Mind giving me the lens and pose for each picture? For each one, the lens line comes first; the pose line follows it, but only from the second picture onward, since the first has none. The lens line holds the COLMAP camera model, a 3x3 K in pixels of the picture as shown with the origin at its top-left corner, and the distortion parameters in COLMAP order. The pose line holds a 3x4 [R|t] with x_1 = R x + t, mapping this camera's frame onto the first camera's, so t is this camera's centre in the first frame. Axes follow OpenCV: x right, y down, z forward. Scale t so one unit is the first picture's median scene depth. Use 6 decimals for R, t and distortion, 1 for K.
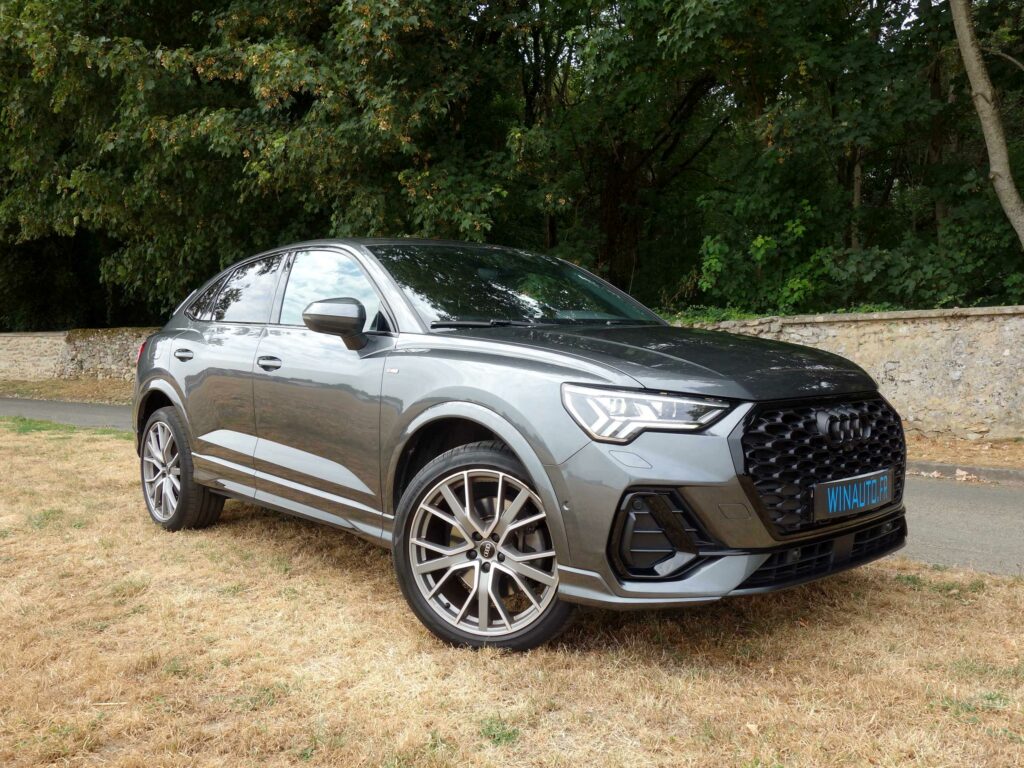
lens RADIAL K [[886.8, 0, 512.5], [0, 886.8, 386.7], [0, 0, 1]] dist [0.003489, -0.005762]
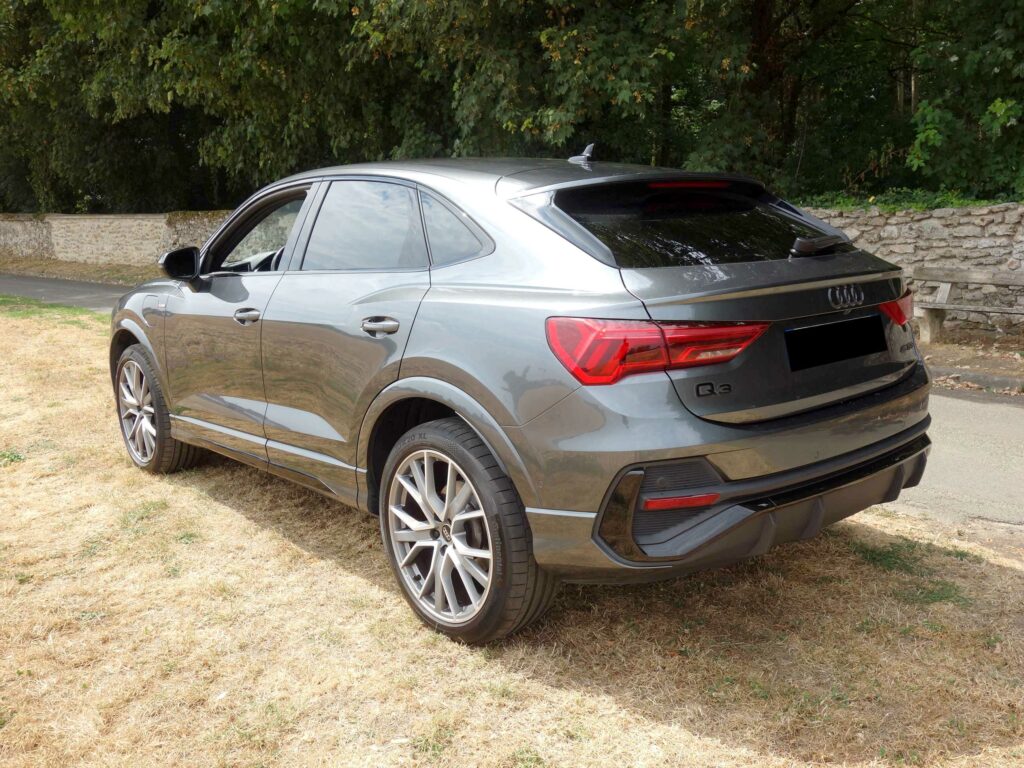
lens RADIAL K [[886.8, 0, 502.6], [0, 886.8, 385.7], [0, 0, 1]] dist [0.003489, -0.005762]
pose [[0.994004, 0.013577, -0.108501, -0.057607], [0.002173, 0.989612, 0.143746, -0.026350], [0.109326, -0.143120, 0.983649, 0.113937]]
